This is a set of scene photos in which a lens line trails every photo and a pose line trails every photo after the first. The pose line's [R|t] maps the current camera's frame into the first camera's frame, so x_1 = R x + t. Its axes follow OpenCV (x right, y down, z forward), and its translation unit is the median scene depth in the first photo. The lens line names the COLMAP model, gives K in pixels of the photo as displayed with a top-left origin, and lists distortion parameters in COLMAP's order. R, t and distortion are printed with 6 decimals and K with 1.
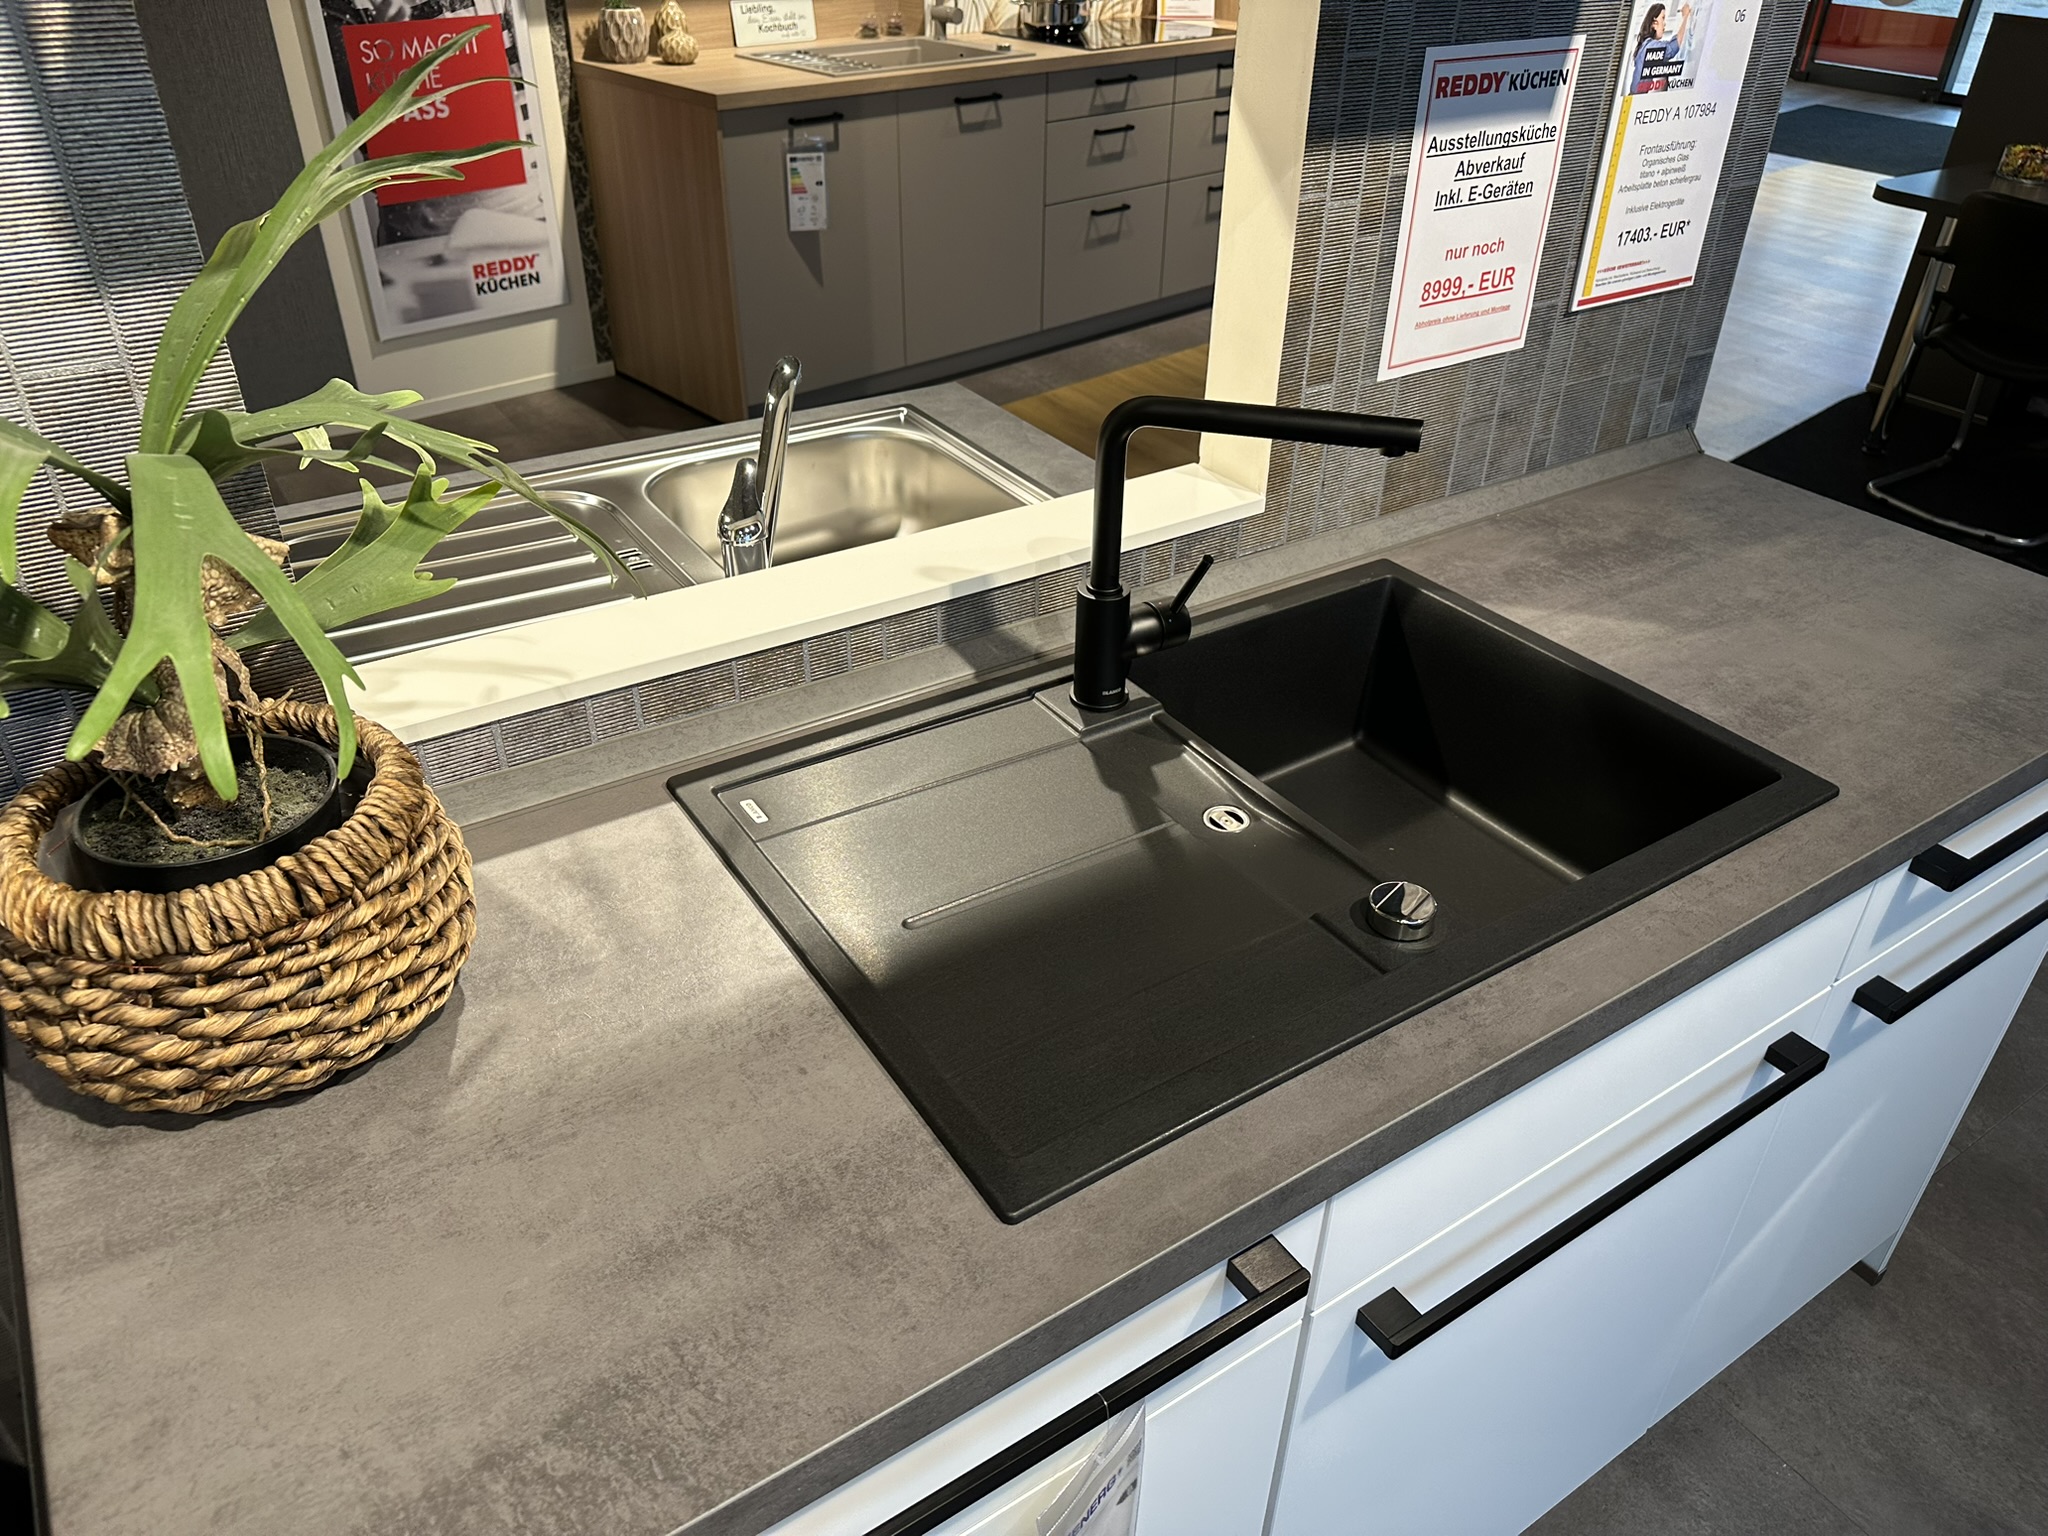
lens RADIAL K [[1451.1, 0, 1027.7], [0, 1451.1, 745.8], [0, 0, 1]] dist [0.007826, -0.001464]
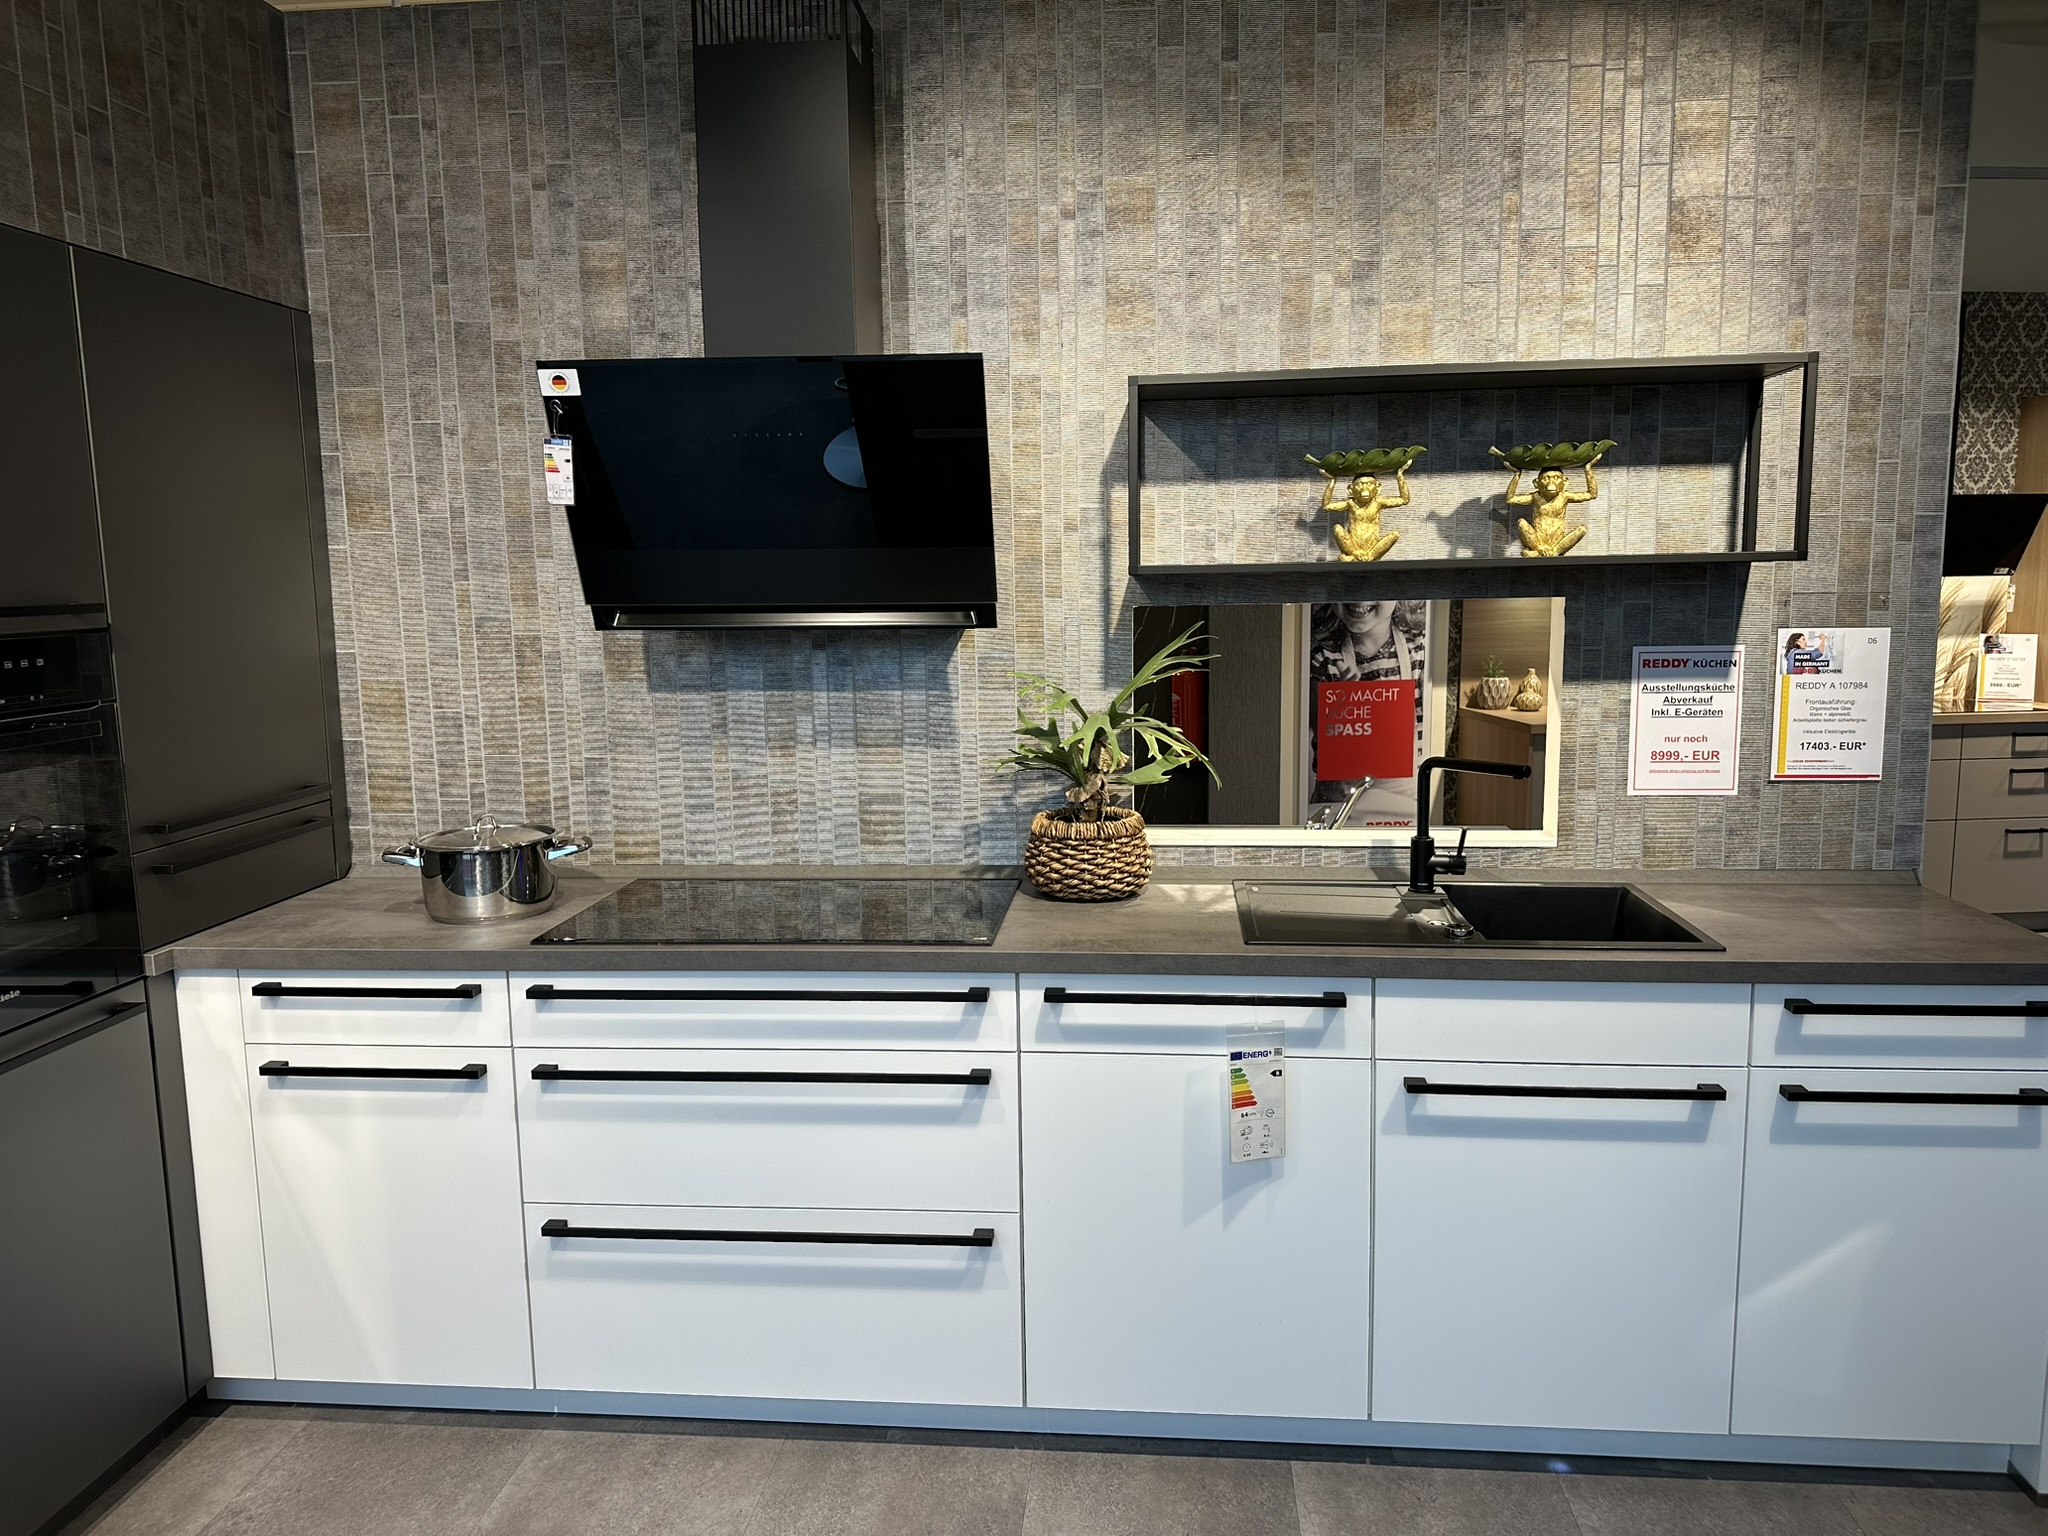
lens RADIAL K [[1396.8, 0, 1034.8], [0, 1396.8, 769.7], [0, 0, 1]] dist [0.074768, -0.083597]
pose [[0.779707, 0.055704, -0.623661, 1.364940], [-0.312349, 0.897857, -0.310308, 0.973834], [0.542673, 0.436750, 0.717465, -1.463418]]
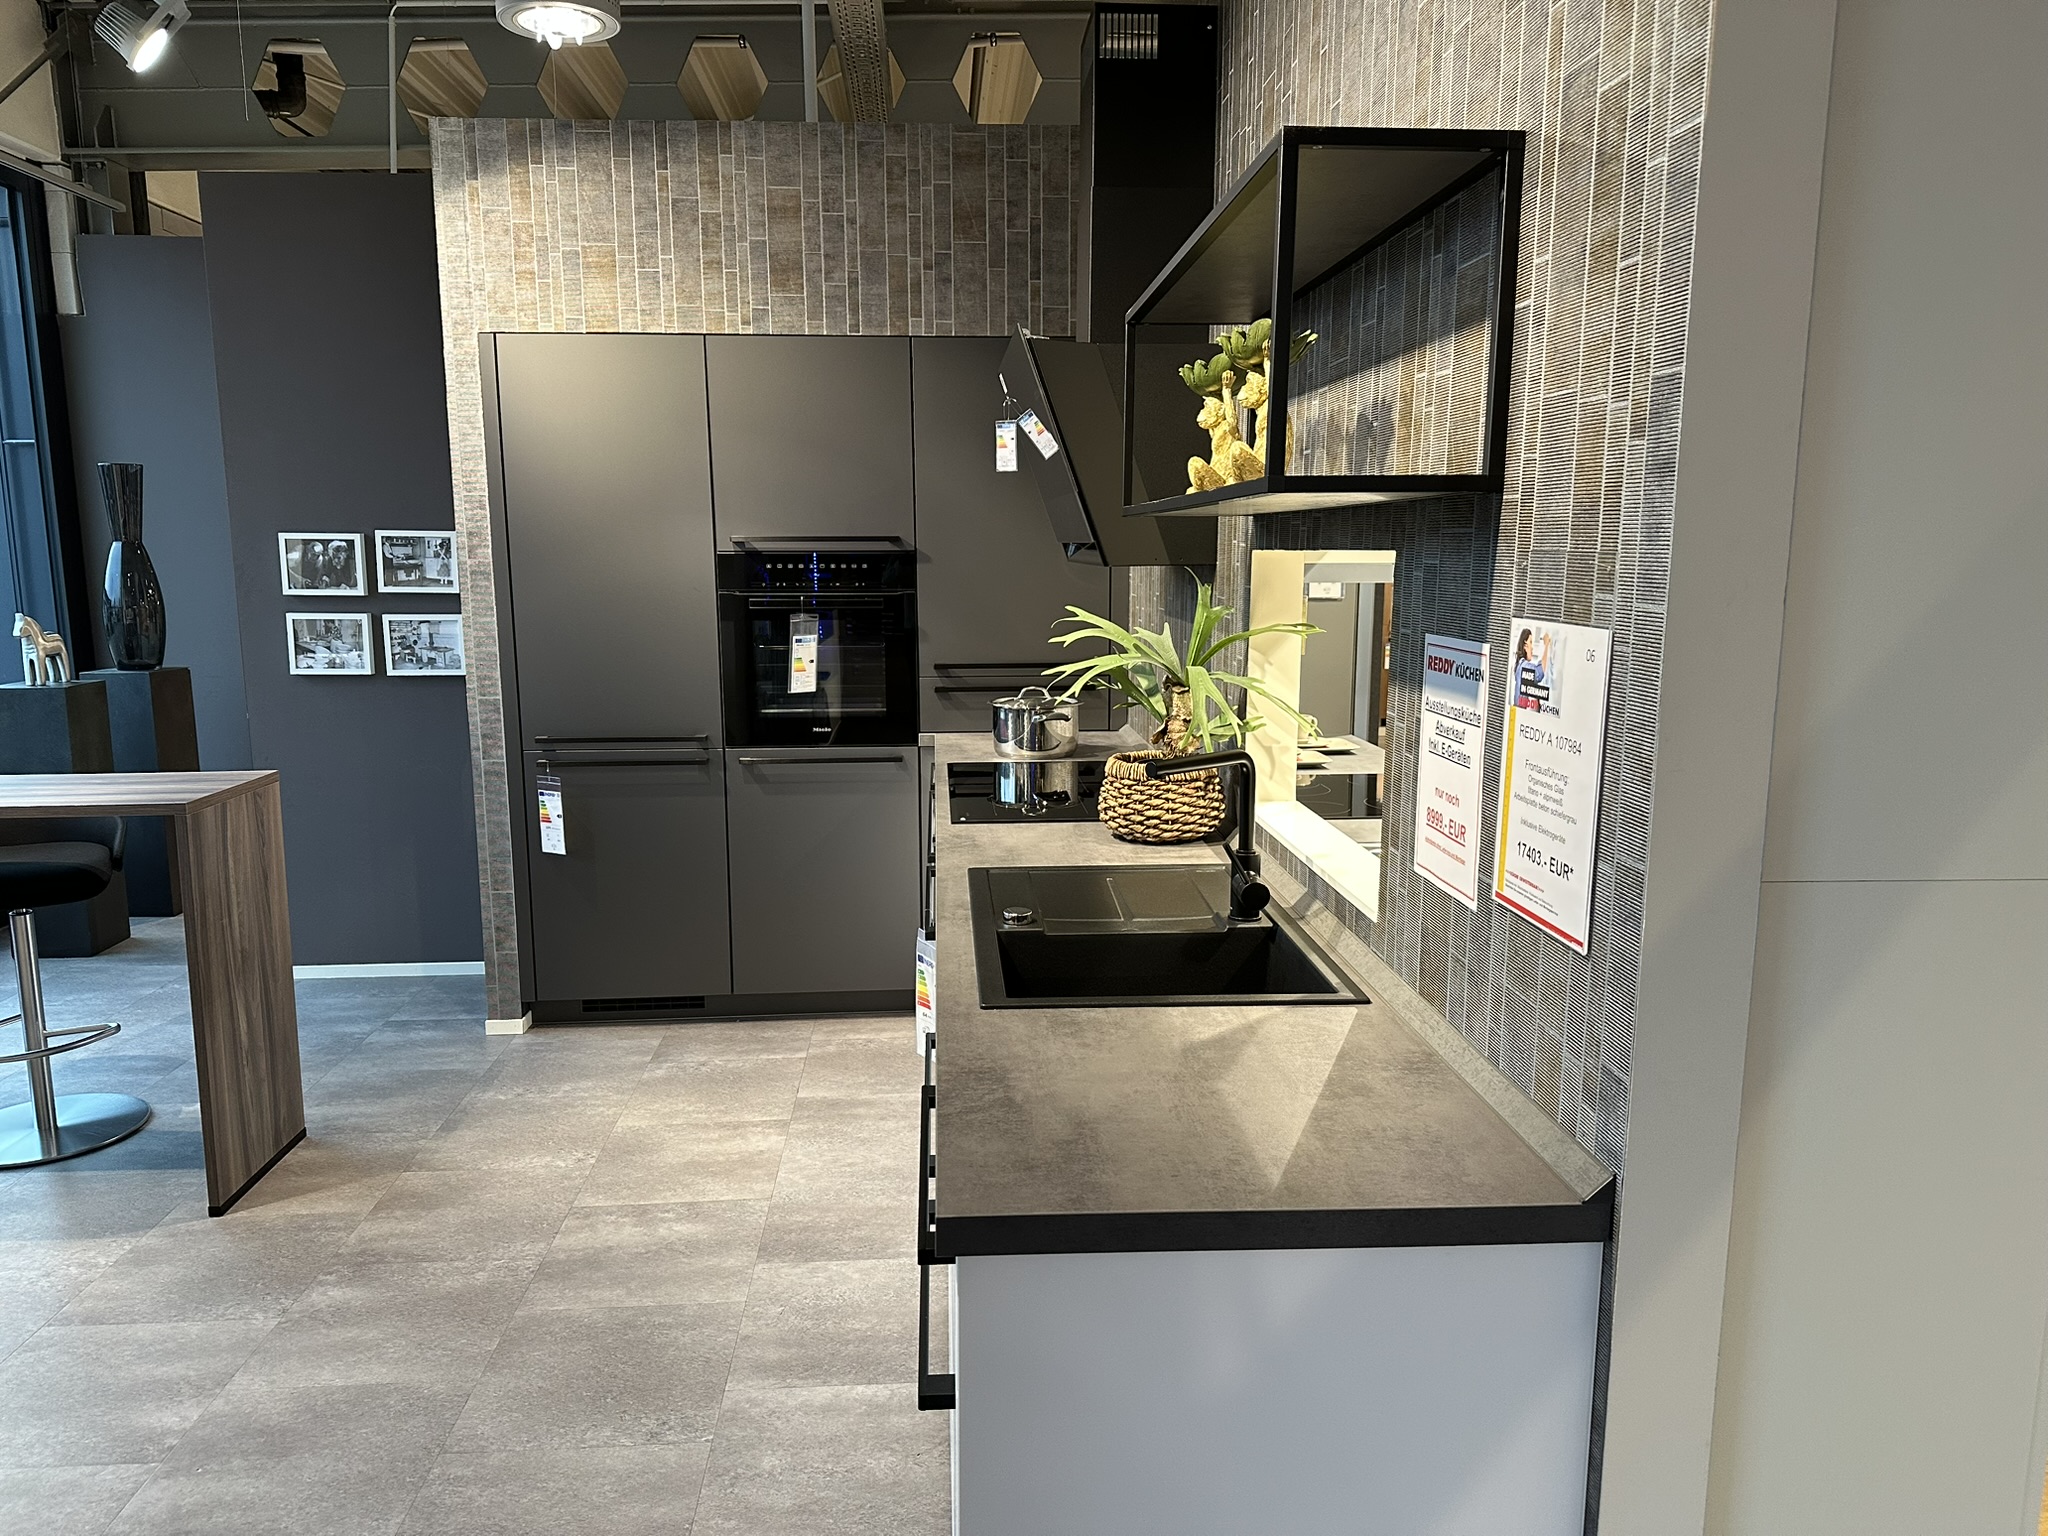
lens RADIAL K [[1393.7, 0, 1012.0], [0, 1393.7, 768.8], [0, 0, 1]] dist [0.186832, -0.353510]
pose [[-0.496793, 0.121137, -0.859373, 2.430886], [-0.472493, 0.792844, 0.384902, -1.045267], [0.727974, 0.597265, -0.336643, 1.829308]]
